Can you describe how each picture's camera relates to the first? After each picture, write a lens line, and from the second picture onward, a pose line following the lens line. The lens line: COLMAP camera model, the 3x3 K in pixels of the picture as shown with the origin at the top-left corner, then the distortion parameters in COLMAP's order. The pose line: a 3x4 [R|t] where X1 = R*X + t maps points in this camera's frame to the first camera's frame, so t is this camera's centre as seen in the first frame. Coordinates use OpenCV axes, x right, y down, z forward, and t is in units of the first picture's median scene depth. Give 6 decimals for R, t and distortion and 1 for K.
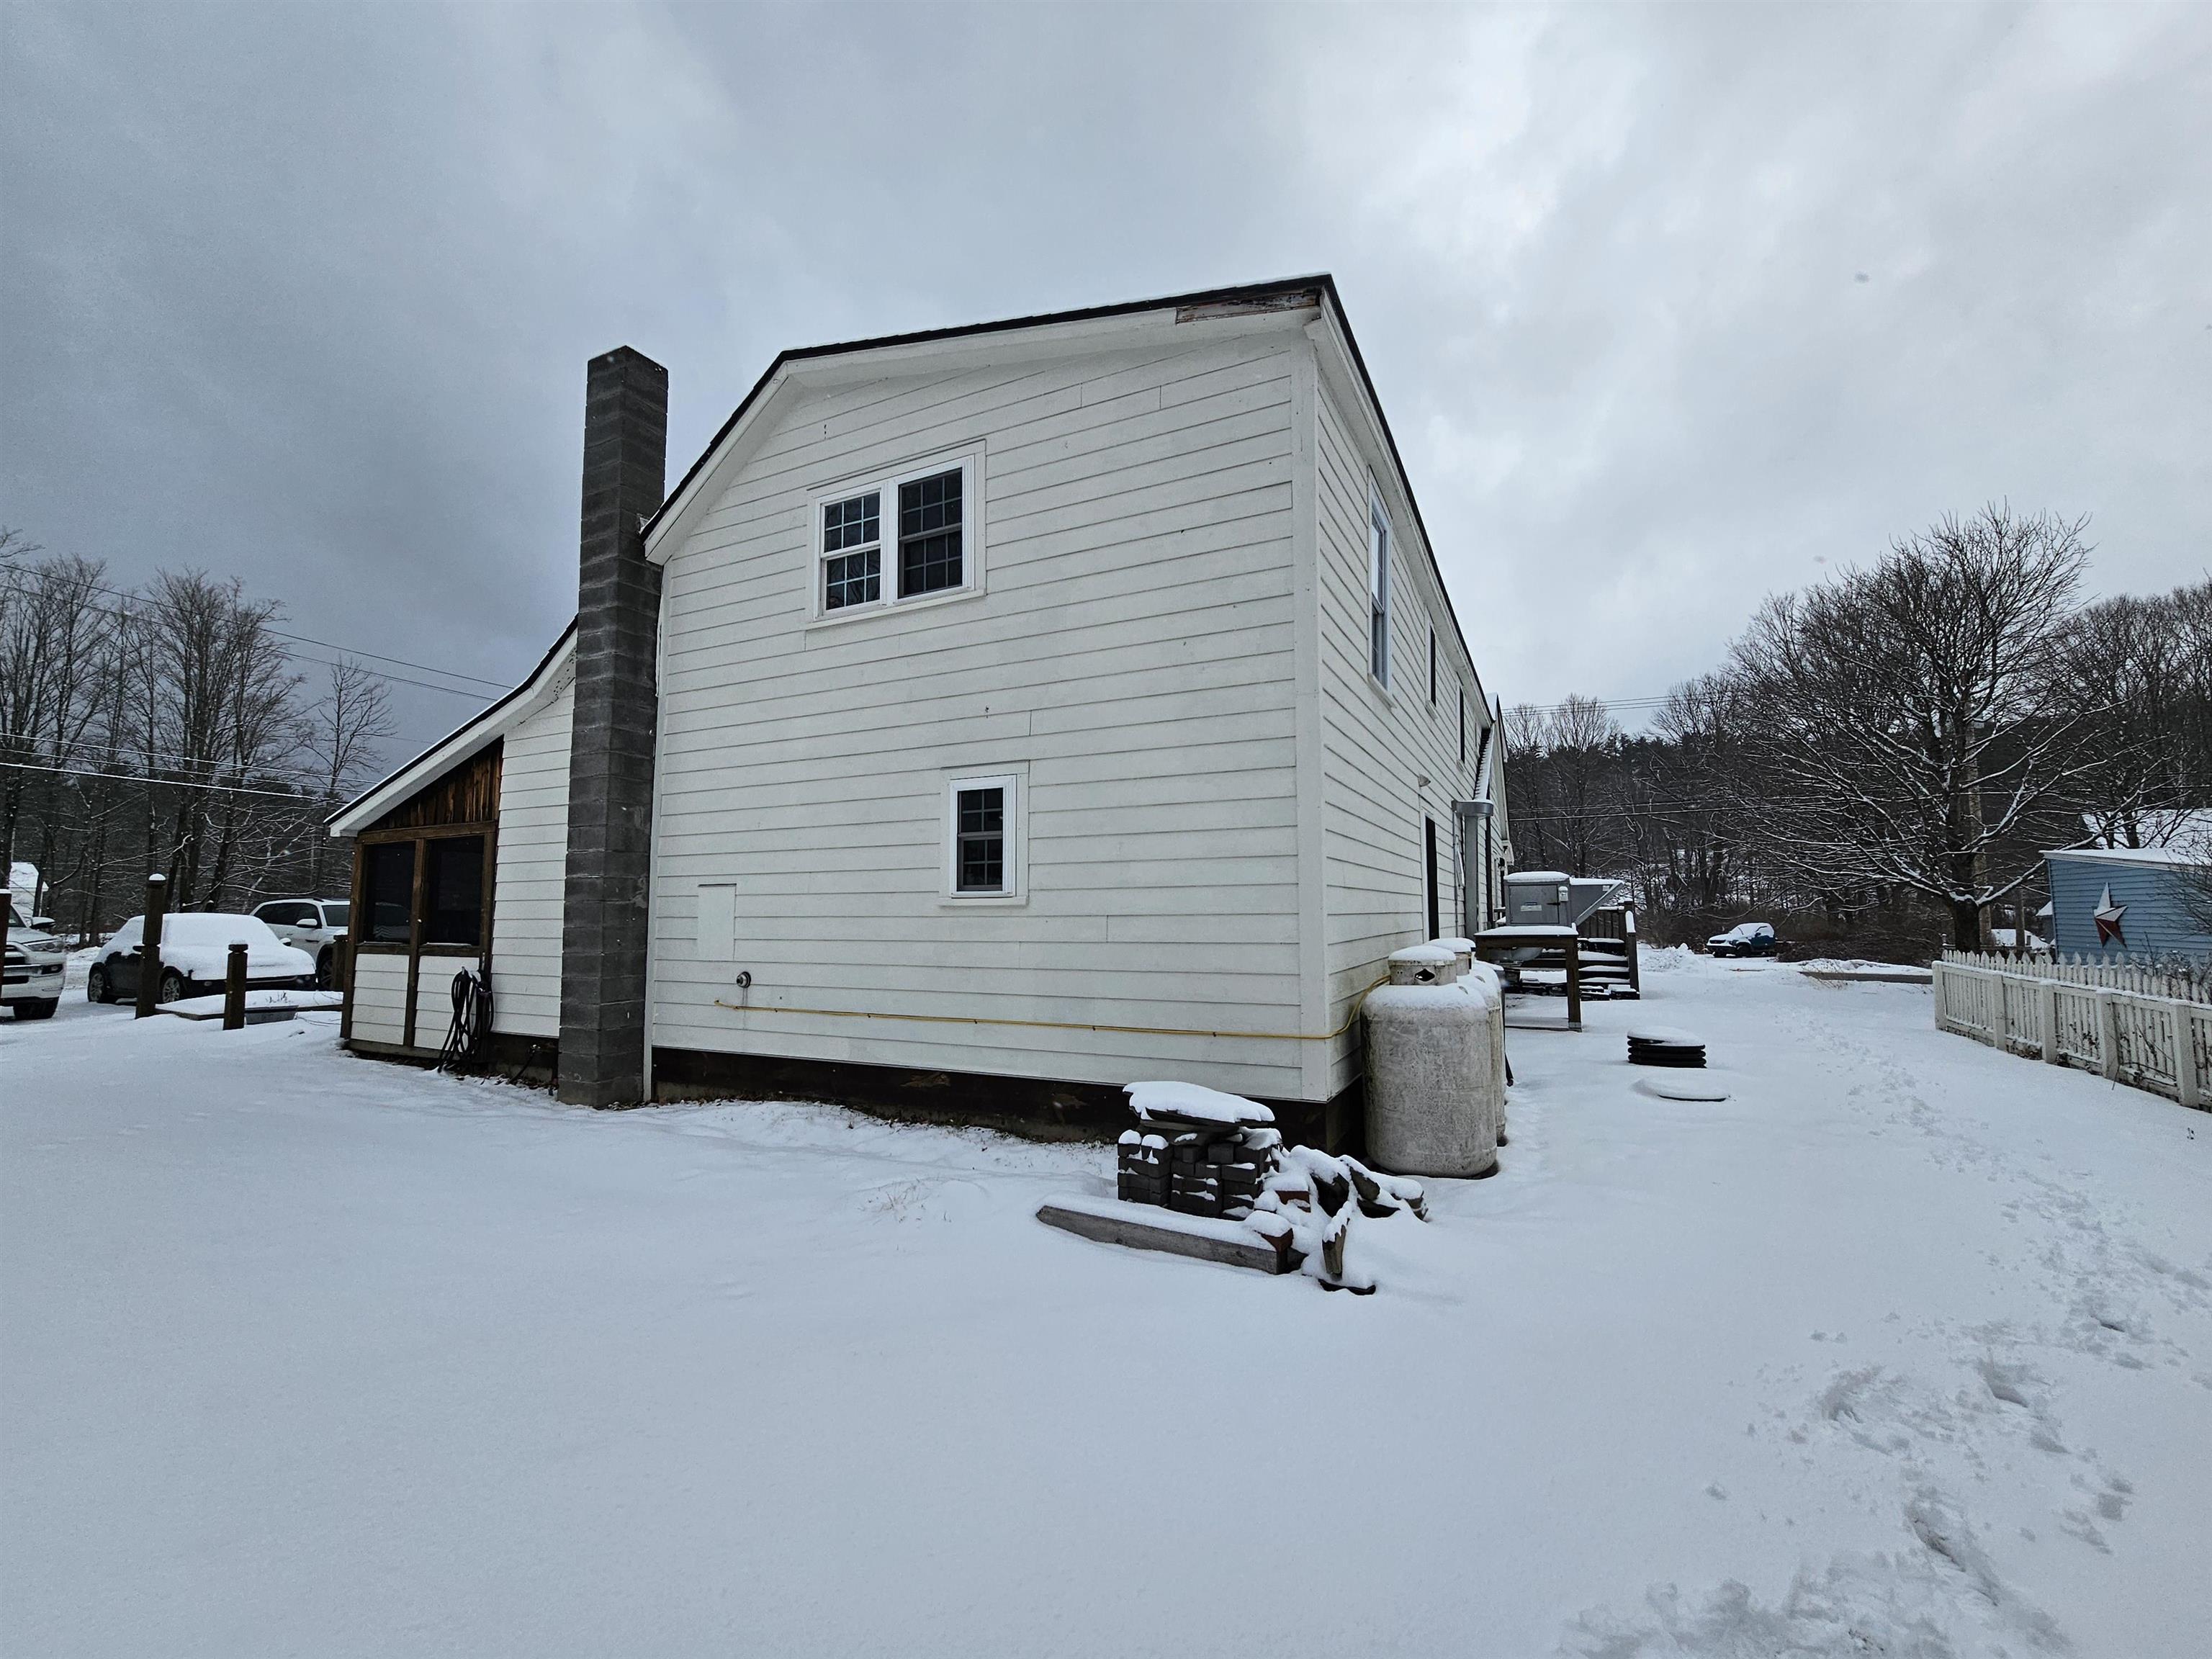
lens RADIAL K [[900.1, 0, 1109.7], [0, 900.1, 839.9], [0, 0, 1]] dist [-0.001648, 0.000621]
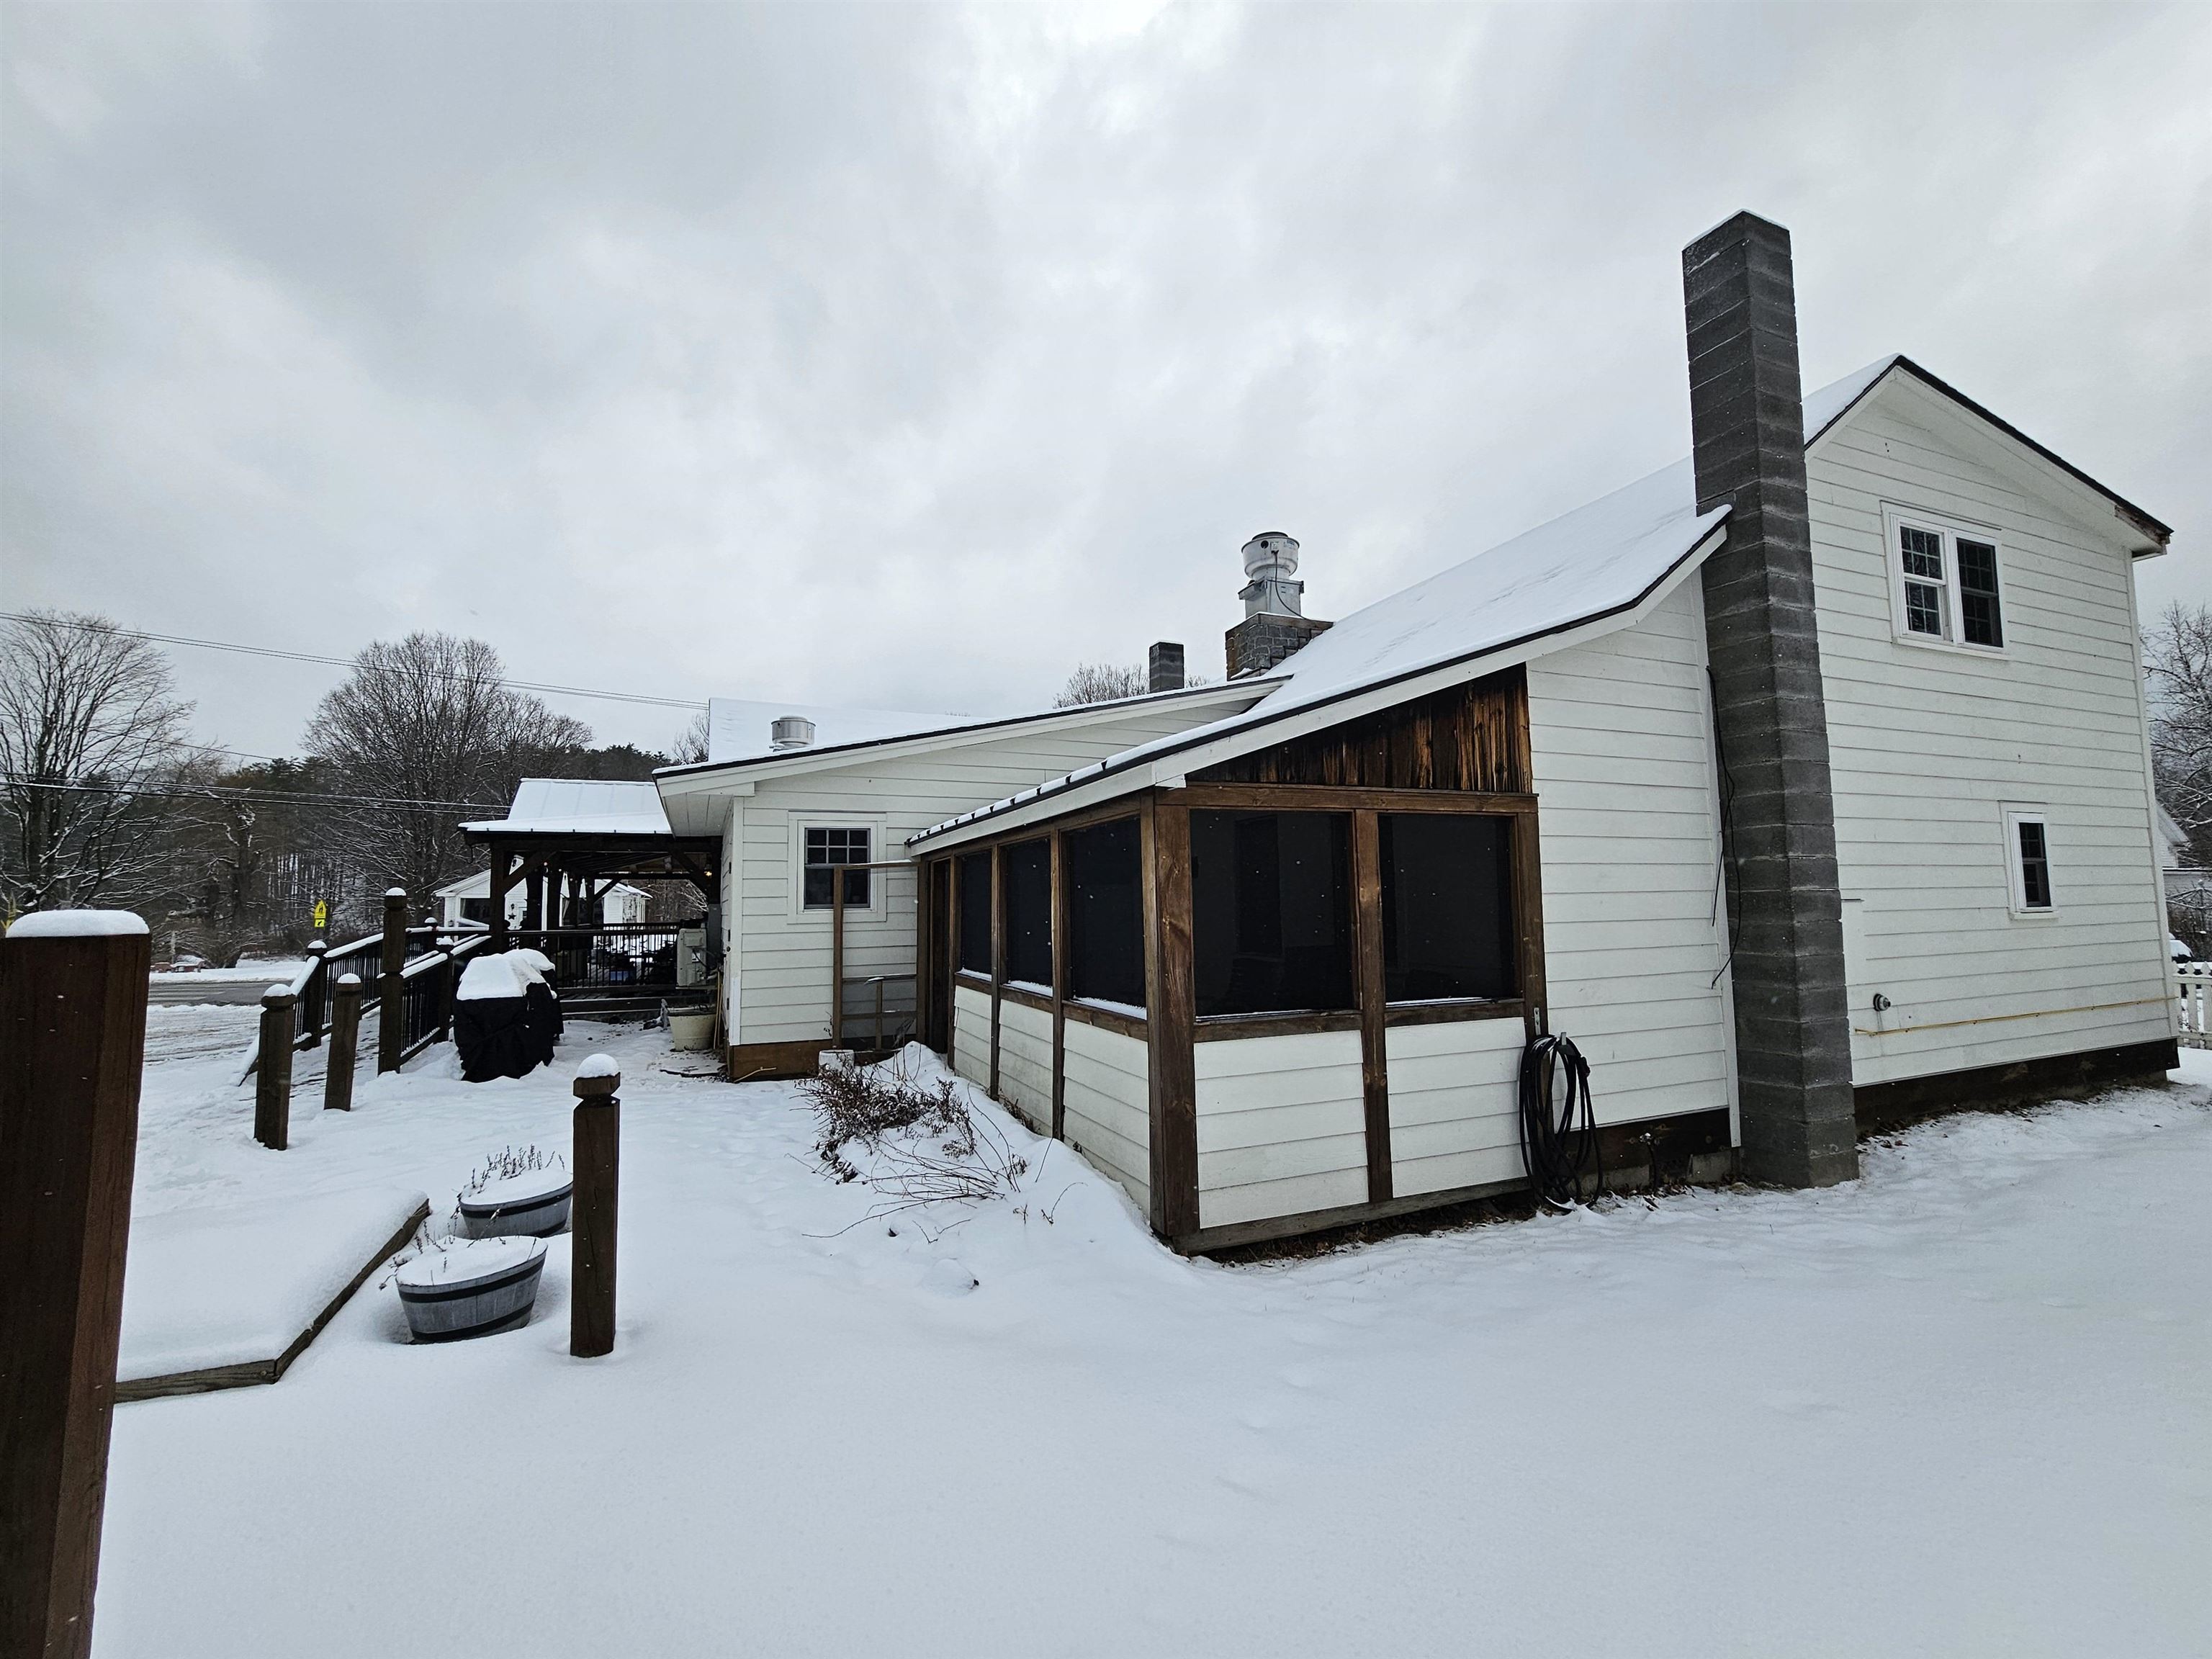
lens RADIAL K [[900.1, 0, 1109.7], [0, 900.1, 839.9], [0, 0, 1]] dist [-0.001648, 0.000621]
pose [[0.666403, 0.050128, 0.743905, -1.530928], [-0.046096, 0.998599, -0.025998, 0.045516], [-0.744166, -0.016966, 0.667780, 0.912640]]
